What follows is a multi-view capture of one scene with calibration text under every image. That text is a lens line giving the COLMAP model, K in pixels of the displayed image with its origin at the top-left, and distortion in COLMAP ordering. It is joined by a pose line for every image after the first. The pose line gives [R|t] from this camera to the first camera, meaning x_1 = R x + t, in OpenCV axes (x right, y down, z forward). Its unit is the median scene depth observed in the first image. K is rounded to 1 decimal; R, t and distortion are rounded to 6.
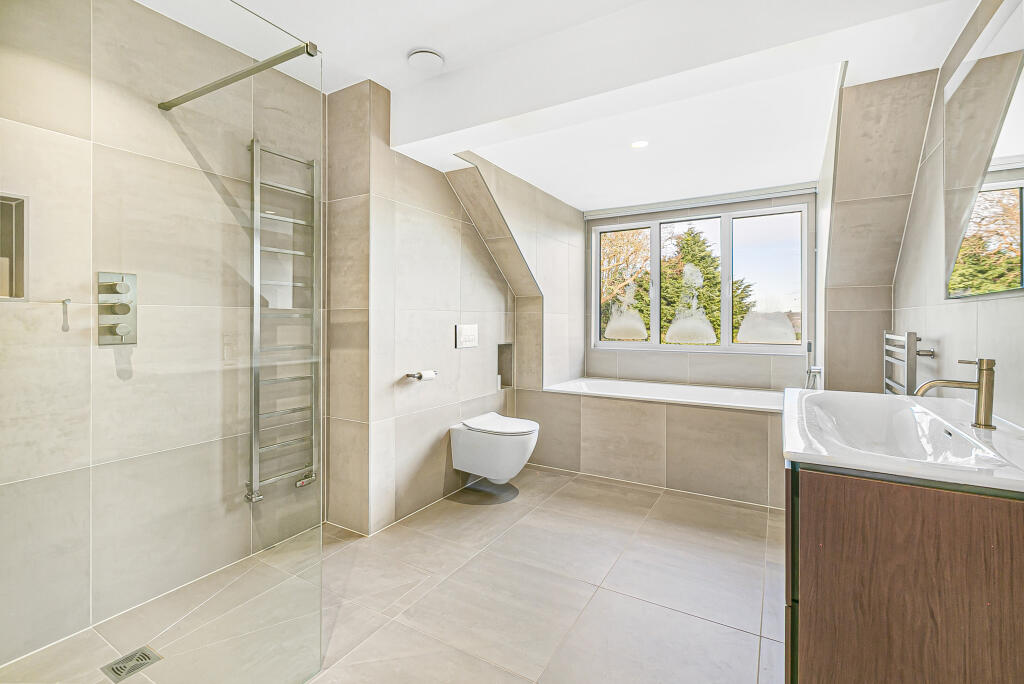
lens RADIAL K [[467.7, 0, 506.1], [0, 467.7, 331.7], [0, 0, 1]] dist [0.001252, -0.000168]
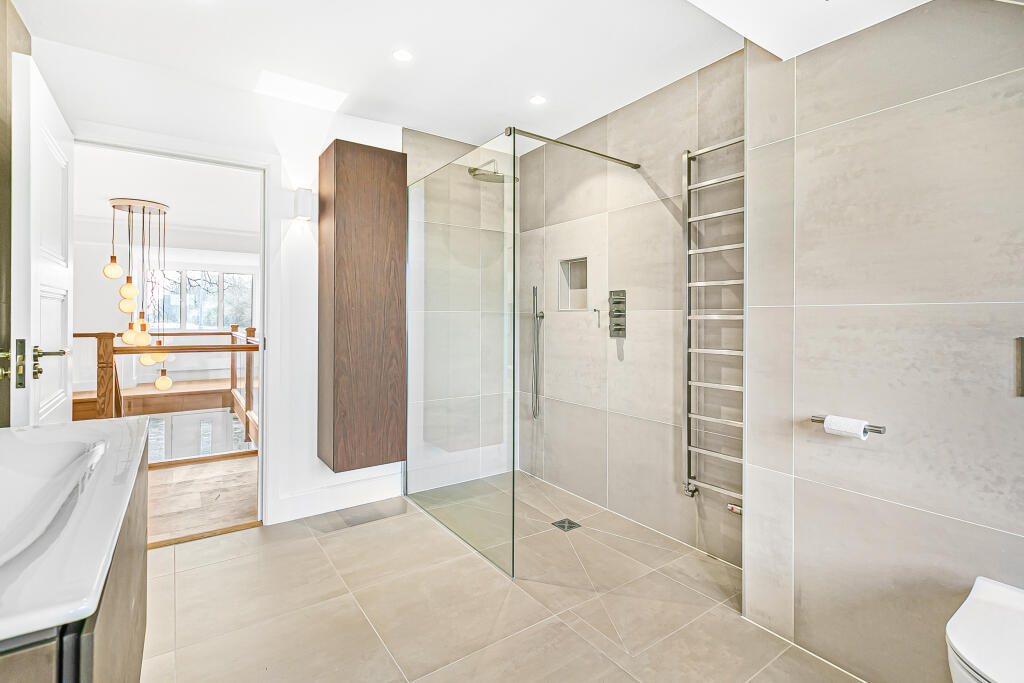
lens RADIAL K [[467.7, 0, 502.3], [0, 467.7, 320.4], [0, 0, 1]] dist [0.001252, -0.000168]
pose [[-0.414433, 0.002659, -0.910076, 0.683791], [-0.025223, 0.999578, 0.014406, -0.036934], [0.909730, 0.028925, -0.414191, 1.217234]]
